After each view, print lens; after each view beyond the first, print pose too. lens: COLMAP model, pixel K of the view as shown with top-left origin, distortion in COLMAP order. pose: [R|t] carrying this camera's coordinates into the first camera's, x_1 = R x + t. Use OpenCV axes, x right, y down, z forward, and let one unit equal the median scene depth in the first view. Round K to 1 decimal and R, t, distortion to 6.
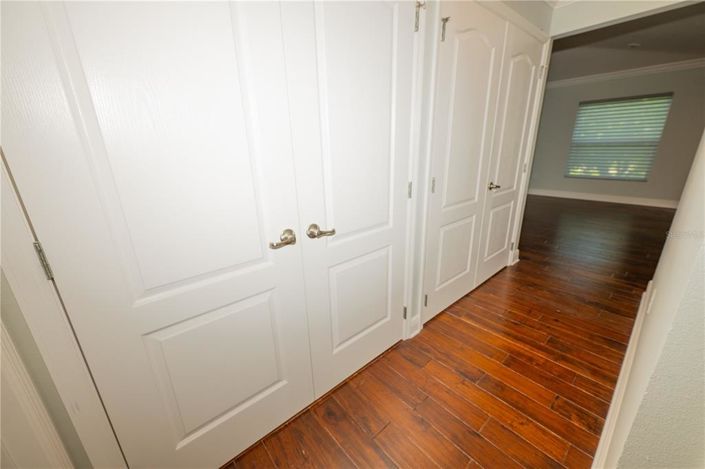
lens RADIAL K [[279.4, 0, 352.5], [0, 279.4, 234.5], [0, 0, 1]] dist [0.000956, 0.000181]
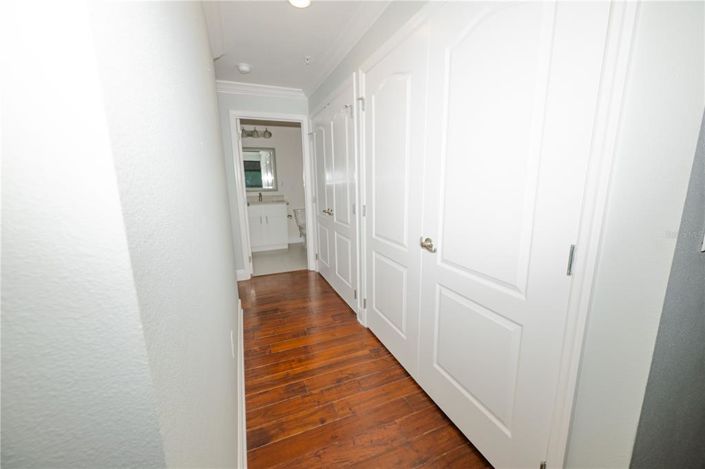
lens RADIAL K [[279.4, 0, 352.5], [0, 279.4, 234.5], [0, 0, 1]] dist [0.000956, 0.000181]
pose [[-0.331917, 0.193783, -0.923190, 1.352342], [-0.279556, 0.914500, 0.292468, -0.389471], [0.900933, 0.355158, -0.249365, 1.140017]]
